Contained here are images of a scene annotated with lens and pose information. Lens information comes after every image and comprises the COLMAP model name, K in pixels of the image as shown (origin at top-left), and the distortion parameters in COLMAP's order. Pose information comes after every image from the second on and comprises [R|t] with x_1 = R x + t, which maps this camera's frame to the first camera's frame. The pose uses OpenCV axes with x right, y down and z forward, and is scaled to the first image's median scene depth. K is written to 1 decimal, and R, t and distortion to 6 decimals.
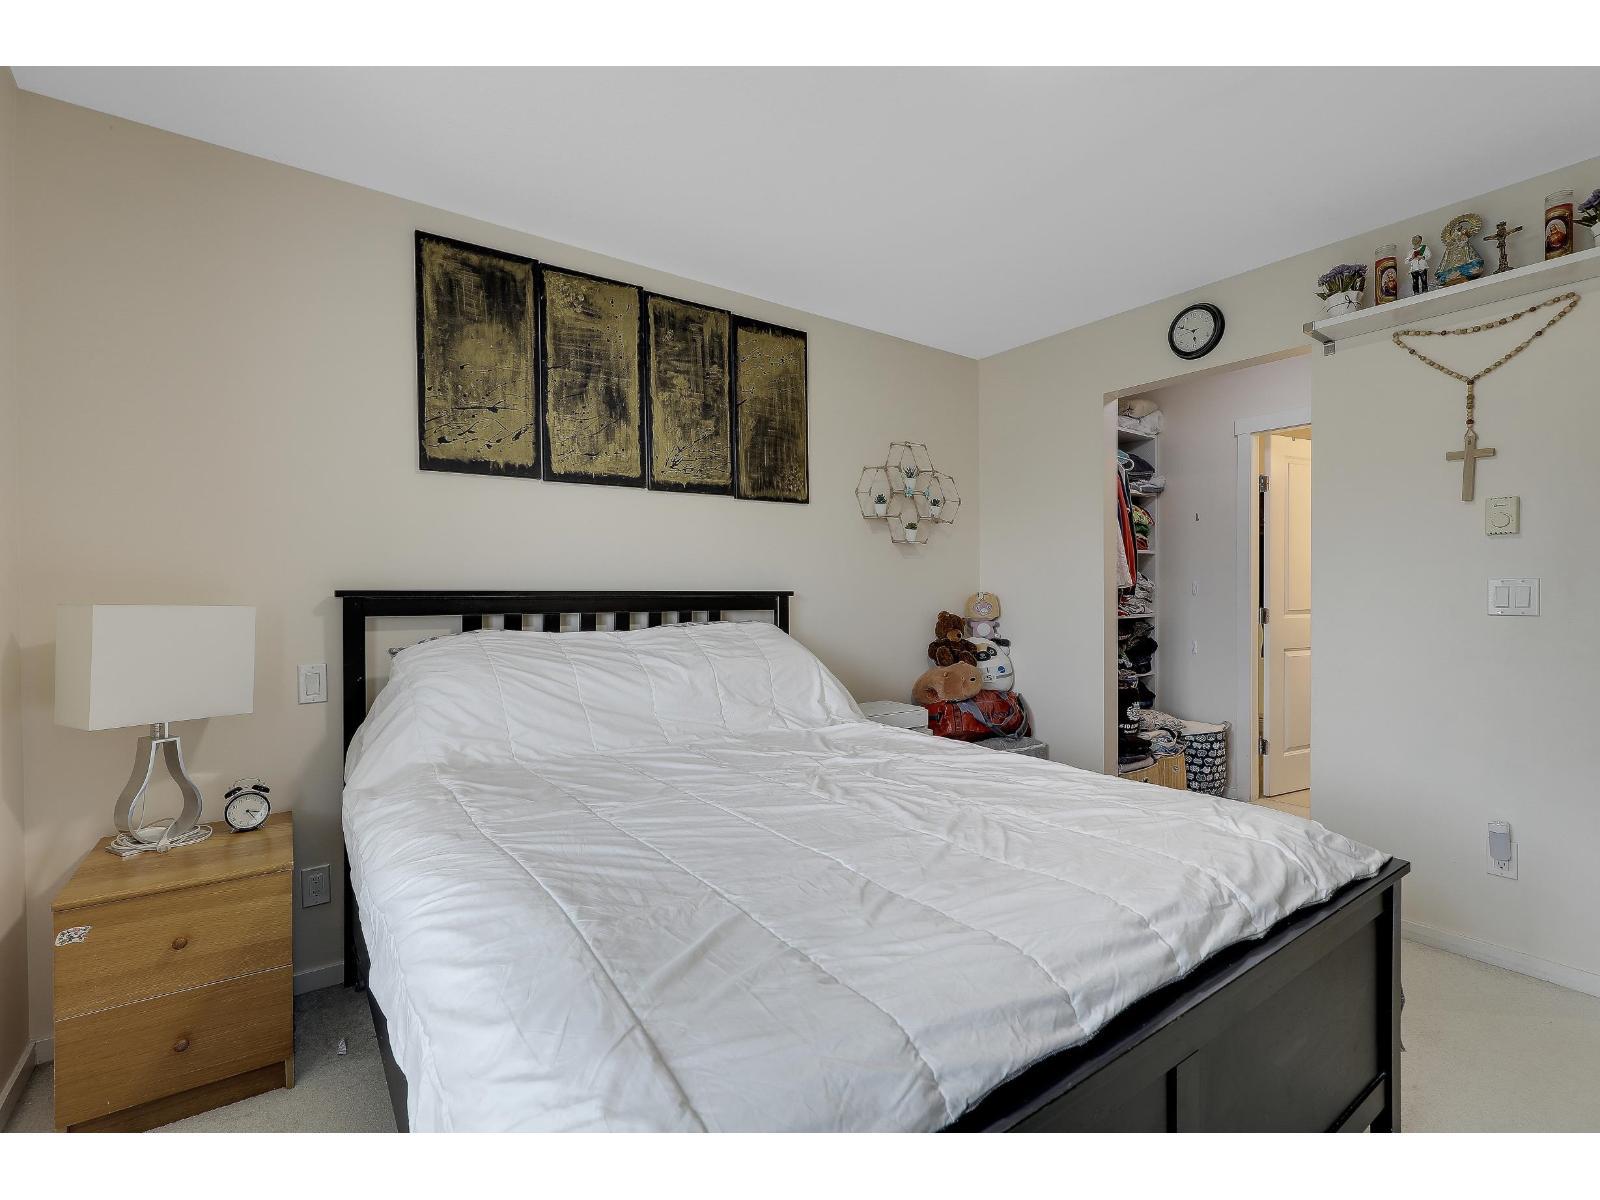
lens RADIAL K [[717.7, 0, 801.3], [0, 717.7, 593.2], [0, 0, 1]] dist [-0.008994, -0.000129]
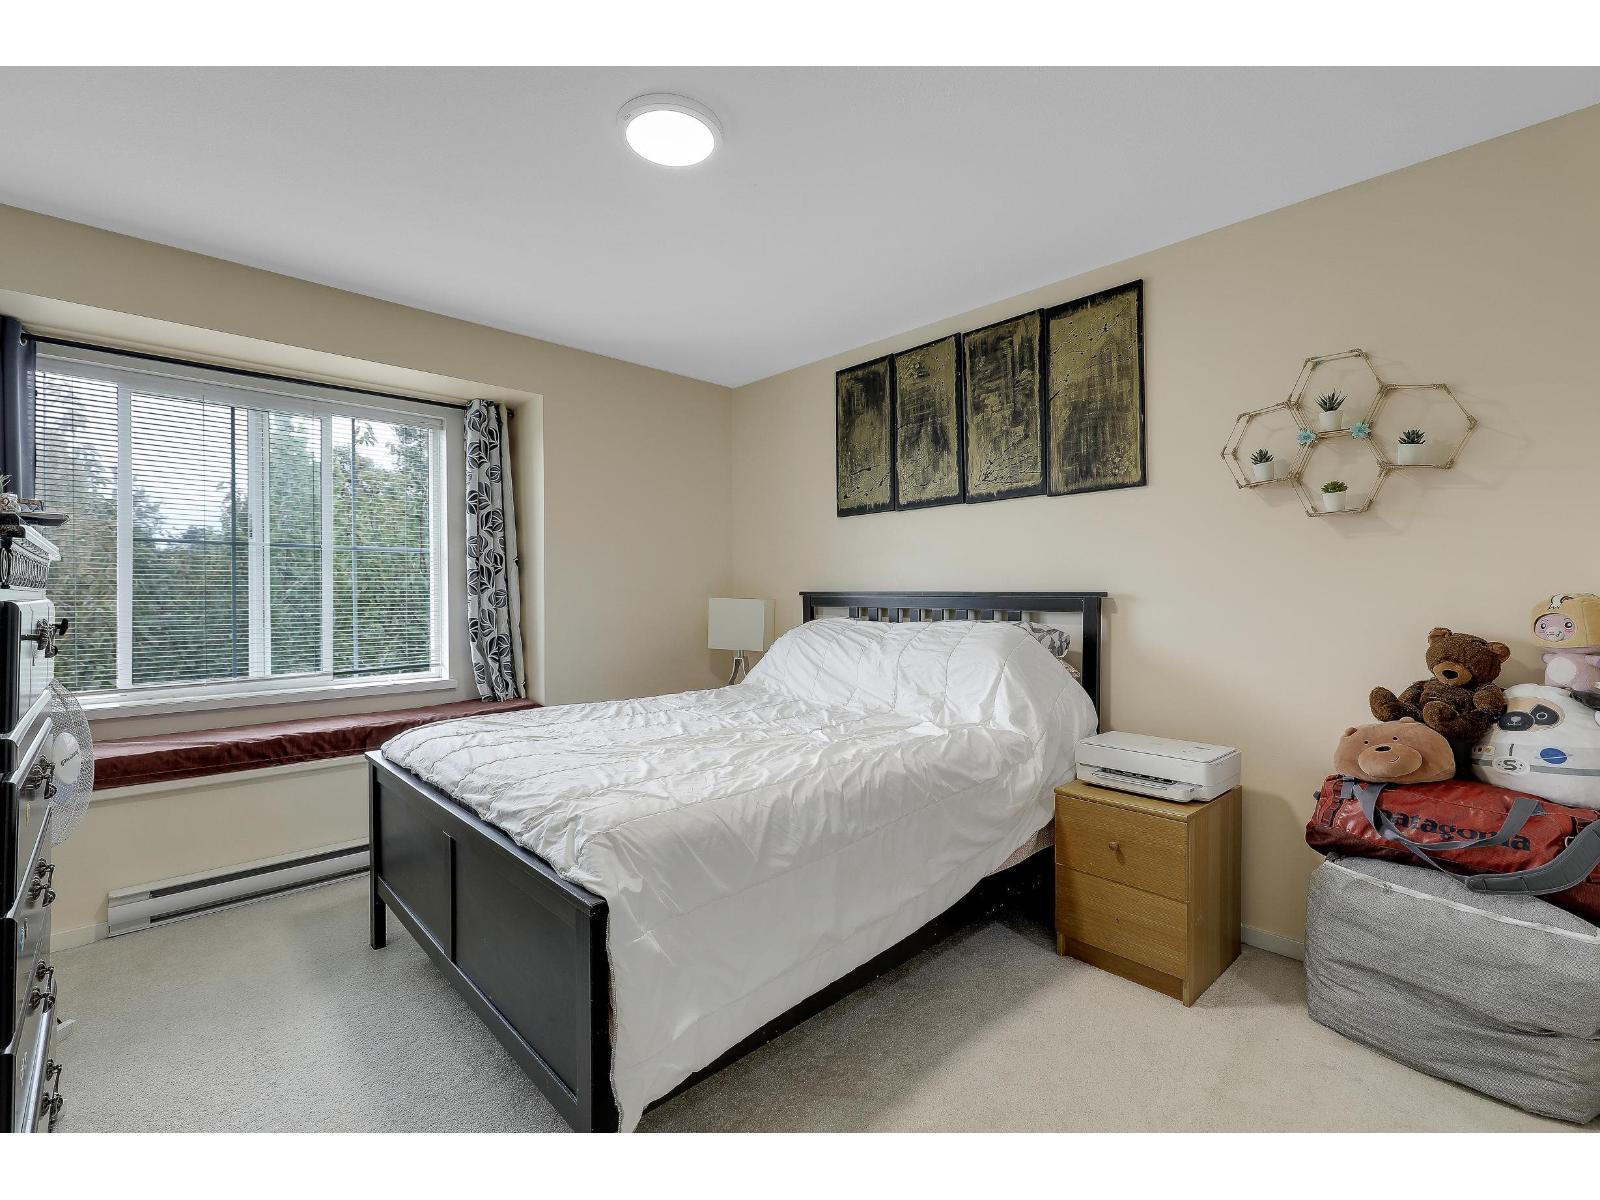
lens RADIAL K [[717.7, 0, 813.4], [0, 717.7, 596.1], [0, 0, 1]] dist [-0.008994, -0.000129]
pose [[0.143544, 0.006865, -0.989620, 0.886517], [-0.000734, 0.999976, 0.006830, -0.003647], [0.989644, -0.000254, 0.143546, 0.582205]]
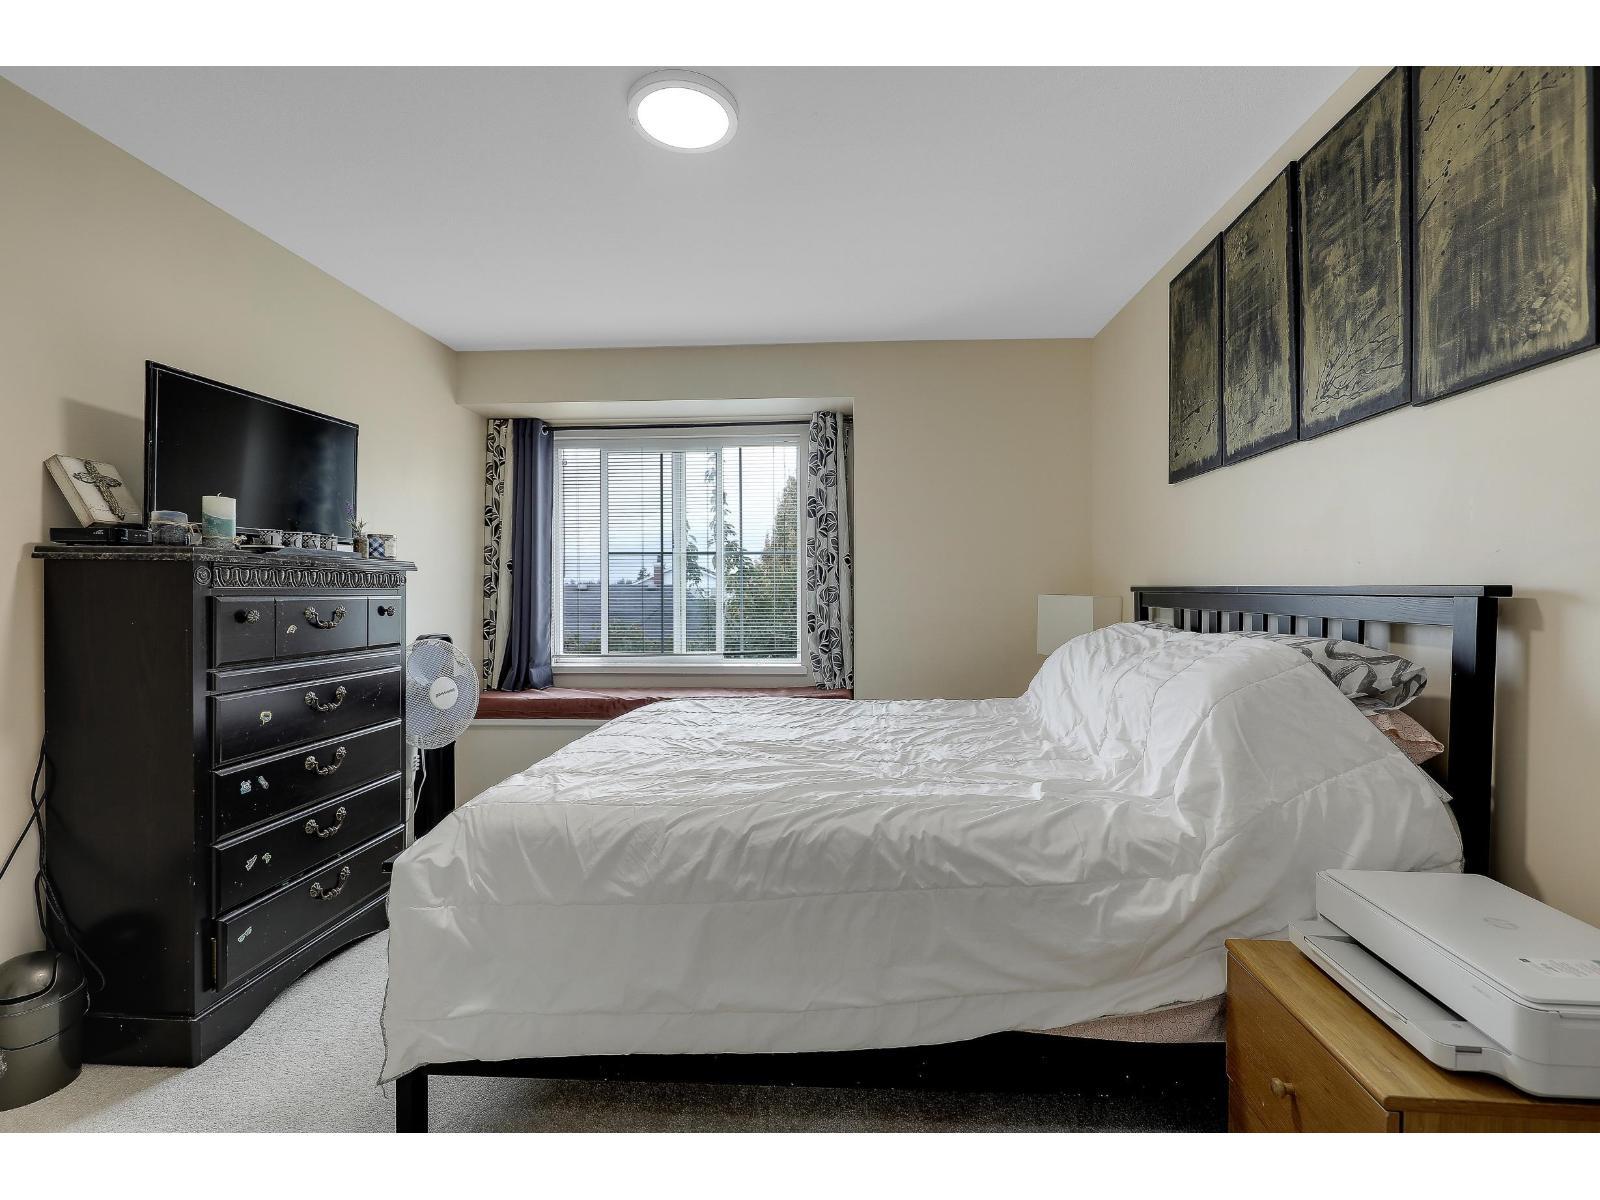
lens RADIAL K [[717.7, 0, 806.5], [0, 717.7, 603.1], [0, 0, 1]] dist [-0.008994, -0.000129]
pose [[-0.636488, 0.019921, -0.771029, 0.629931], [0.004996, 0.999752, 0.021706, -0.003777], [0.771271, 0.009964, -0.636429, 1.058702]]
